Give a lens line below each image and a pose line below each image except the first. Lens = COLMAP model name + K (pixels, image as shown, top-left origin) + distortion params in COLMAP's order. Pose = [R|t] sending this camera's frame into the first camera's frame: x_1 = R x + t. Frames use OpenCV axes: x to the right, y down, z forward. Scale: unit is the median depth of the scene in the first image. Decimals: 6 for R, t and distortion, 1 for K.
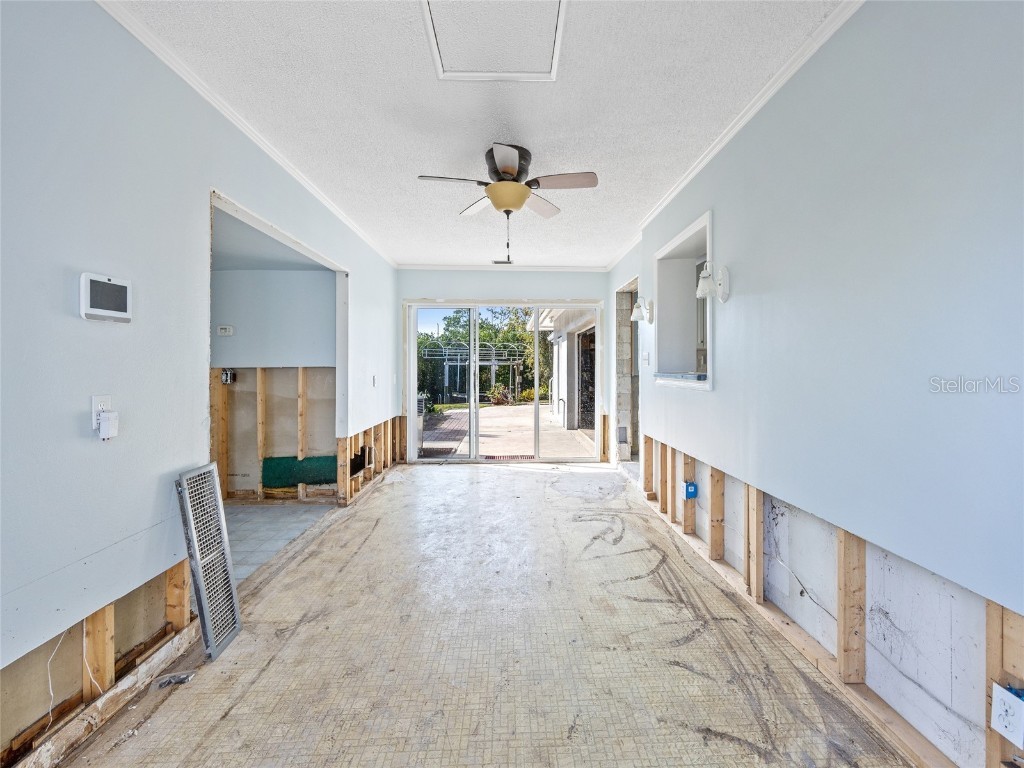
lens RADIAL K [[410.5, 0, 510.3], [0, 410.5, 393.8], [0, 0, 1]] dist [-0.000814, -0.000207]
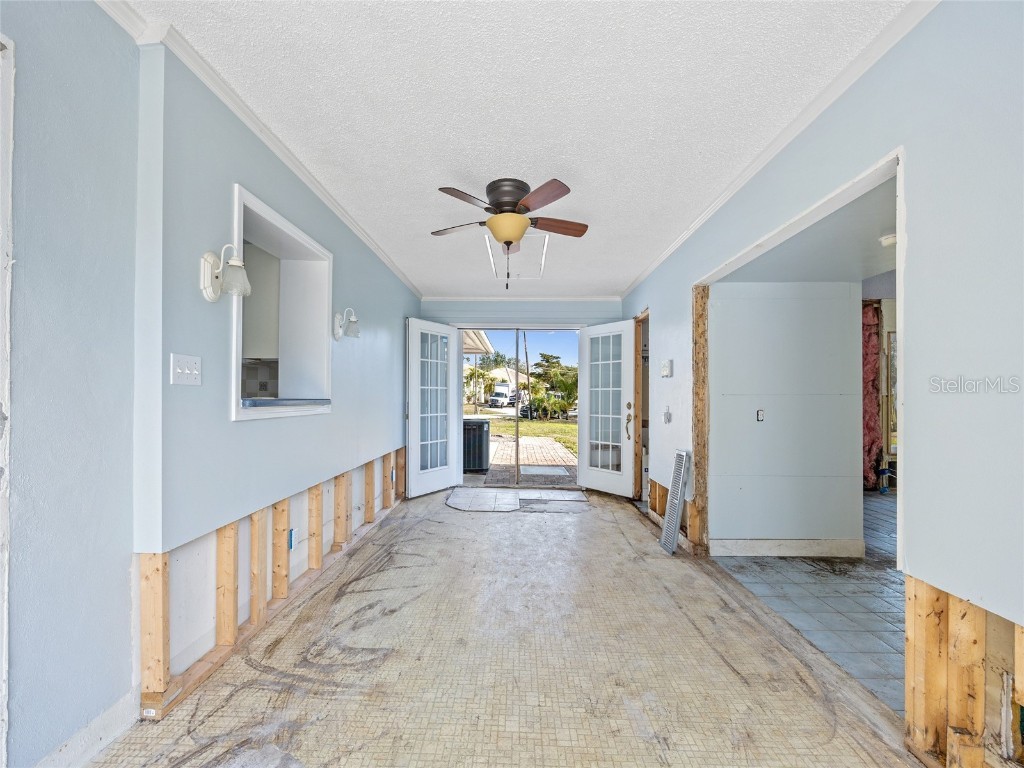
lens RADIAL K [[410.5, 0, 510.3], [0, 410.5, 393.8], [0, 0, 1]] dist [-0.000814, -0.000207]
pose [[-0.999639, -0.005866, 0.026209, -0.037834], [-0.004384, 0.998406, 0.056278, -0.116603], [-0.026498, 0.056143, -0.998071, 1.927181]]
